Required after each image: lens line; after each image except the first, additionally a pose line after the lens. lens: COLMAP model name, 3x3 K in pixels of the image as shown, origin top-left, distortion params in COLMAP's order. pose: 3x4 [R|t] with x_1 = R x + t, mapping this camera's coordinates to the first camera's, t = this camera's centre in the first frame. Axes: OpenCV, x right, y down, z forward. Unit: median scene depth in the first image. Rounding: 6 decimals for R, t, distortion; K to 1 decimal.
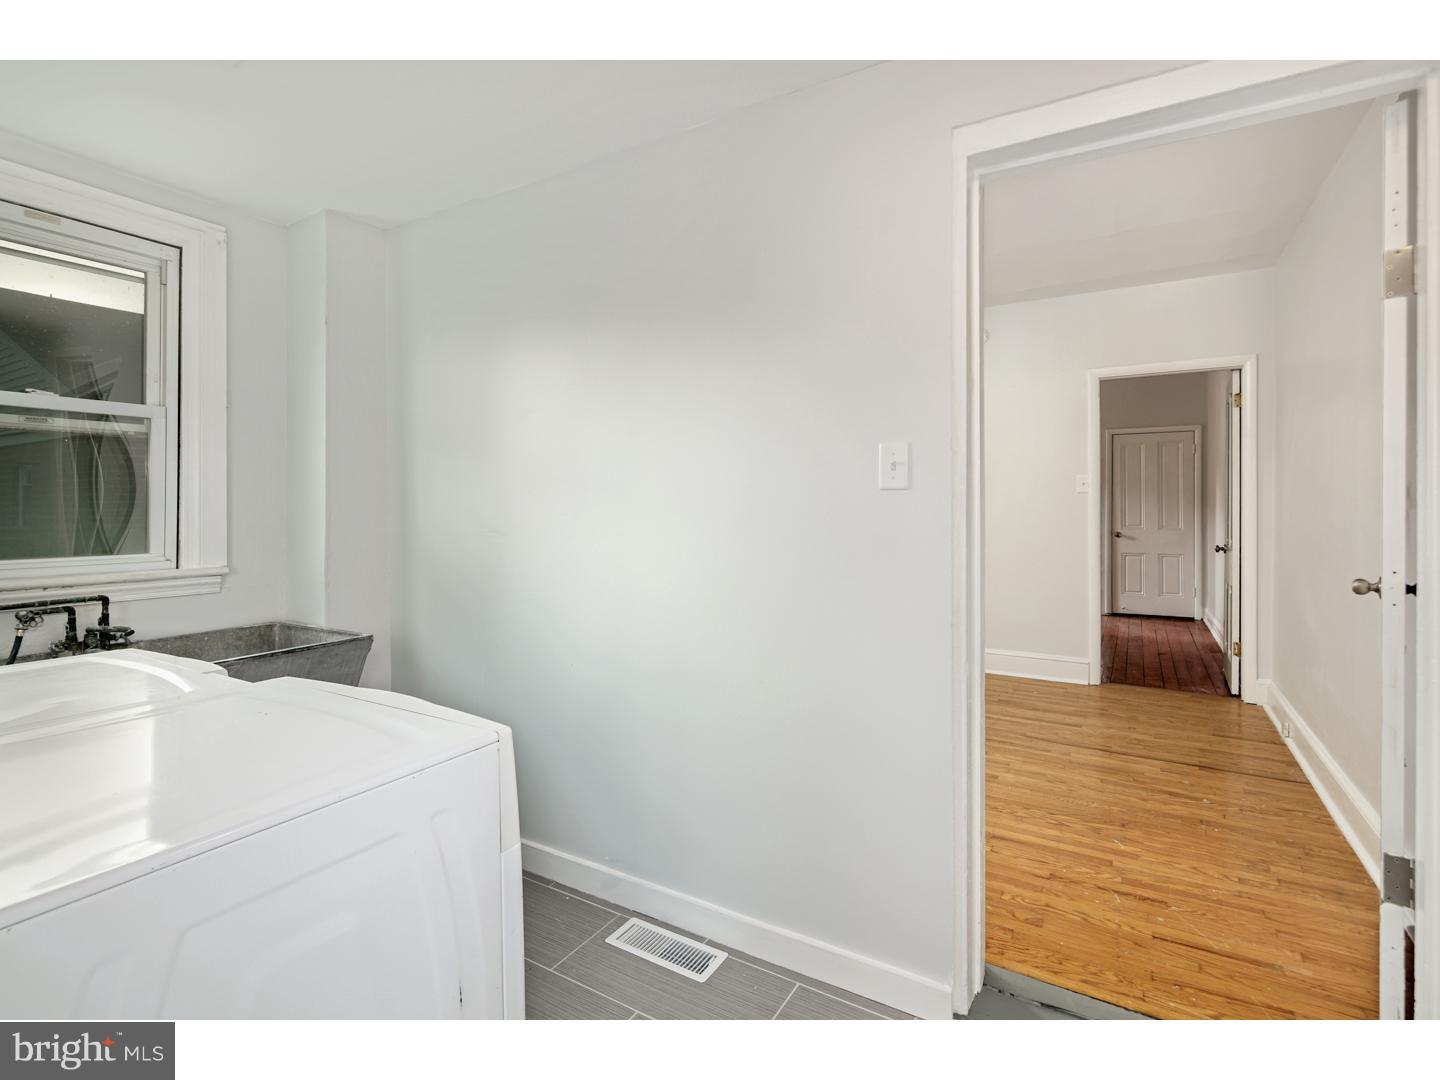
lens RADIAL K [[701.1, 0, 718.4], [0, 701.1, 509.1], [0, 0, 1]] dist [-0.000990, -0.002818]
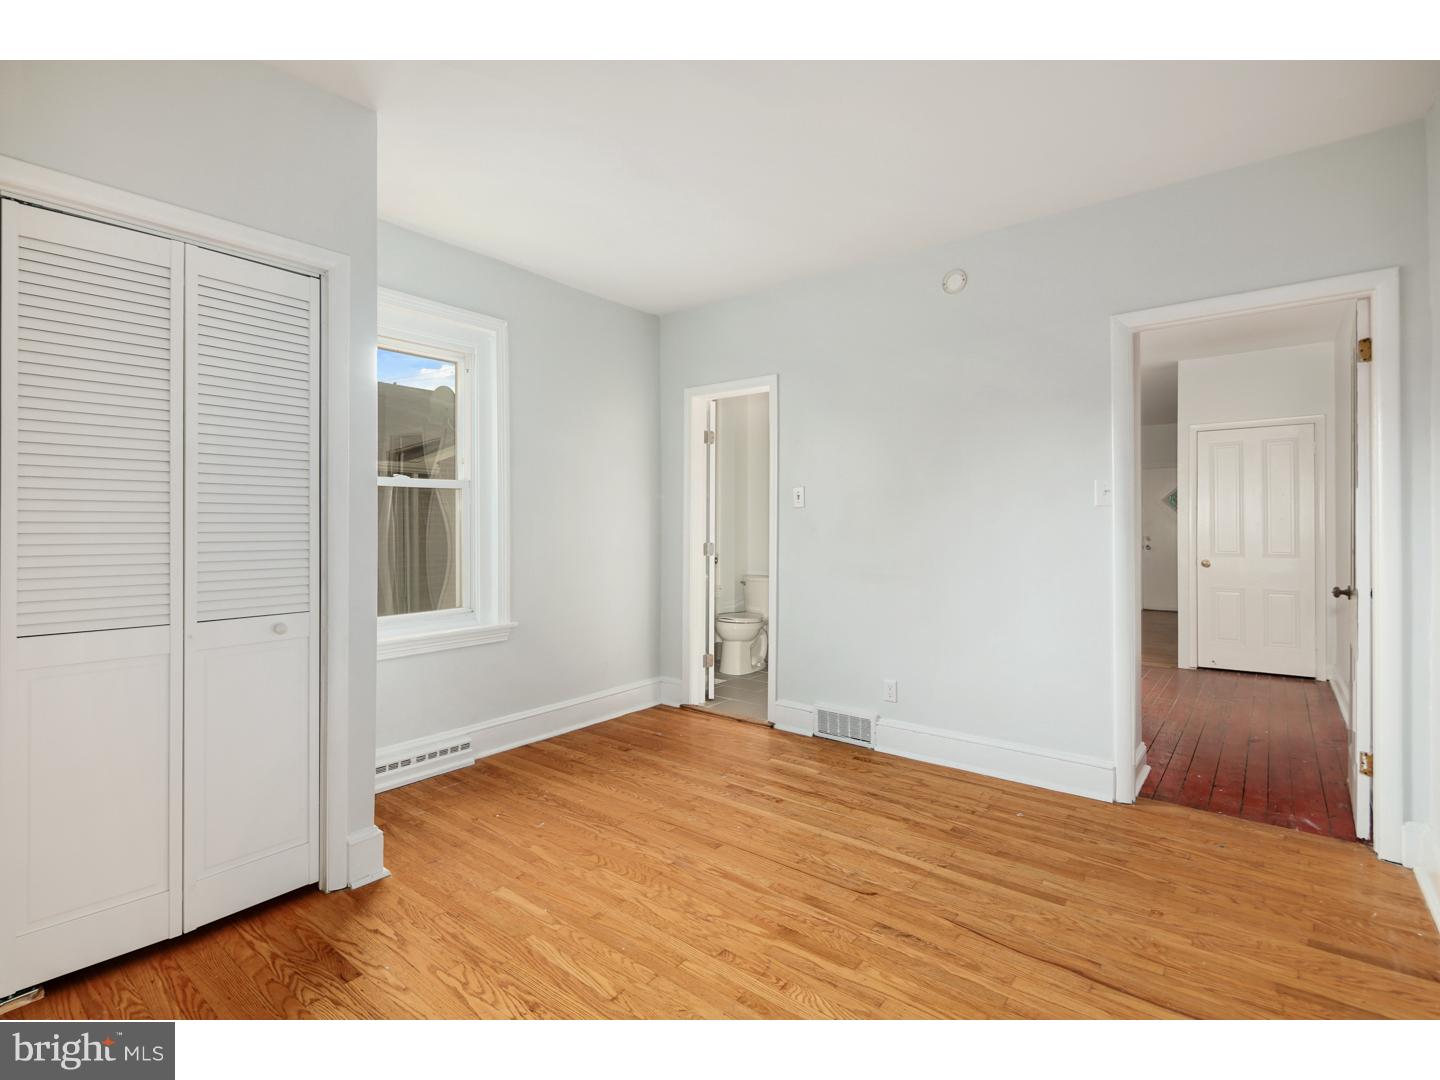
lens RADIAL K [[701.1, 0, 717.9], [0, 701.1, 524.4], [0, 0, 1]] dist [-0.000990, -0.002818]
pose [[0.991198, -0.002235, -0.132368, 0.271659], [0.001545, 0.999985, -0.005319, -0.002665], [0.132378, 0.005067, 0.991186, 0.334171]]
